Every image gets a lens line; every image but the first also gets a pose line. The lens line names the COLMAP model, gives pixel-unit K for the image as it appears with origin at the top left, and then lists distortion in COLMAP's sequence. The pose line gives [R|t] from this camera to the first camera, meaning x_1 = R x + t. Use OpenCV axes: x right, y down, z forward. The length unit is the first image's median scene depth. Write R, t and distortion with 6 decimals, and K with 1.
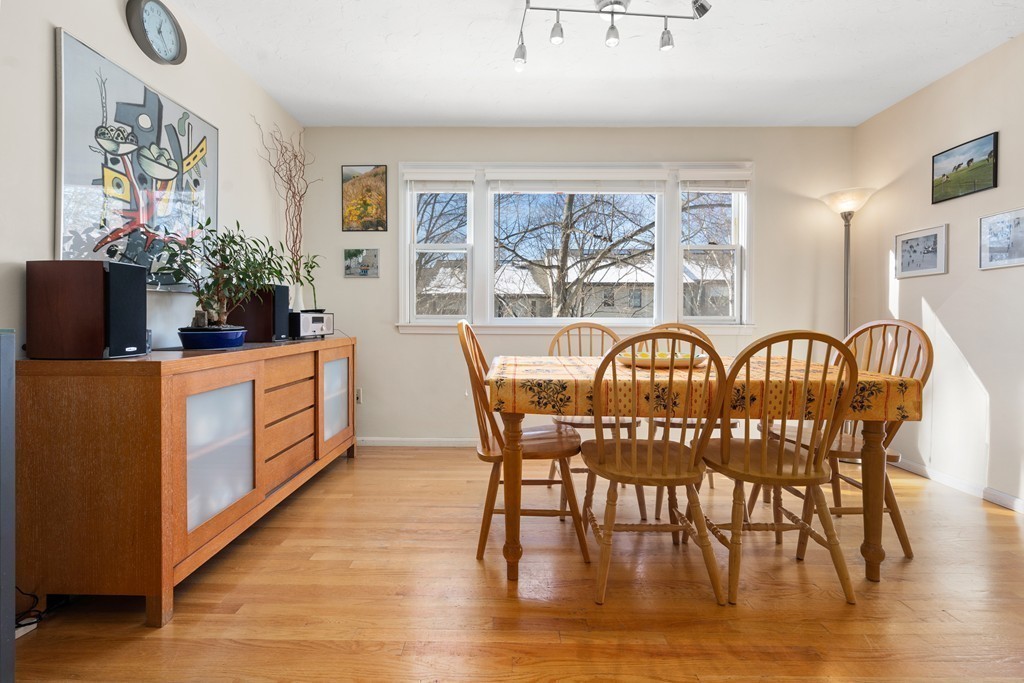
lens RADIAL K [[480.2, 0, 504.4], [0, 480.2, 318.4], [0, 0, 1]] dist [-0.002126, 0.000233]
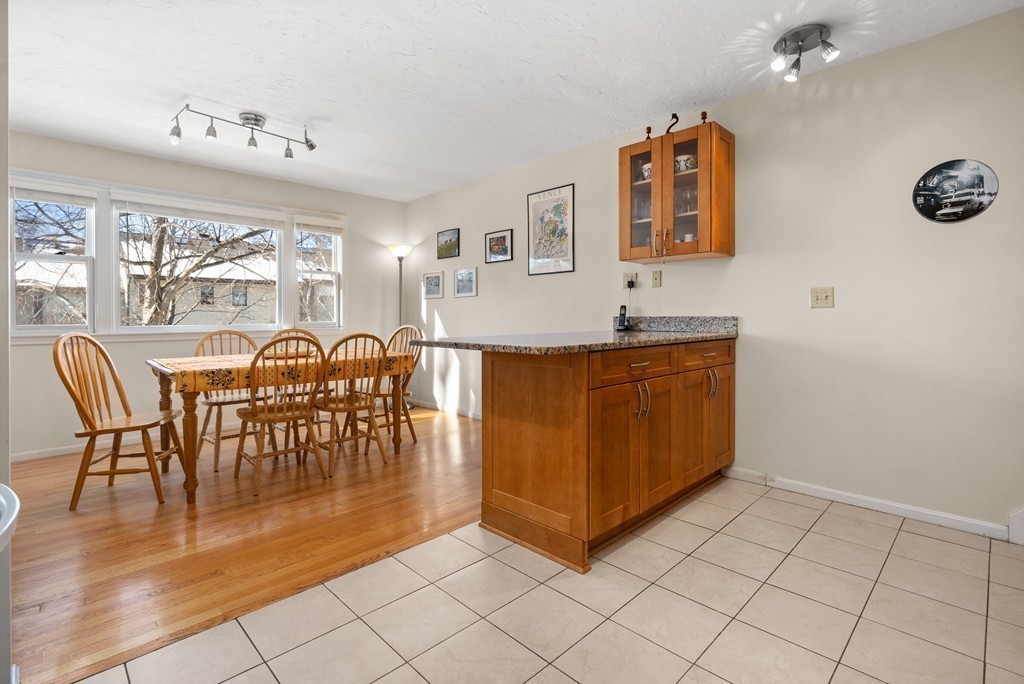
lens RADIAL K [[480.2, 0, 504.4], [0, 480.2, 318.9], [0, 0, 1]] dist [-0.002126, 0.000233]
pose [[0.715528, -0.013456, 0.698454, -0.316615], [0.009147, 0.999909, 0.009893, -0.043618], [-0.698524, -0.000690, 0.715586, -0.756317]]
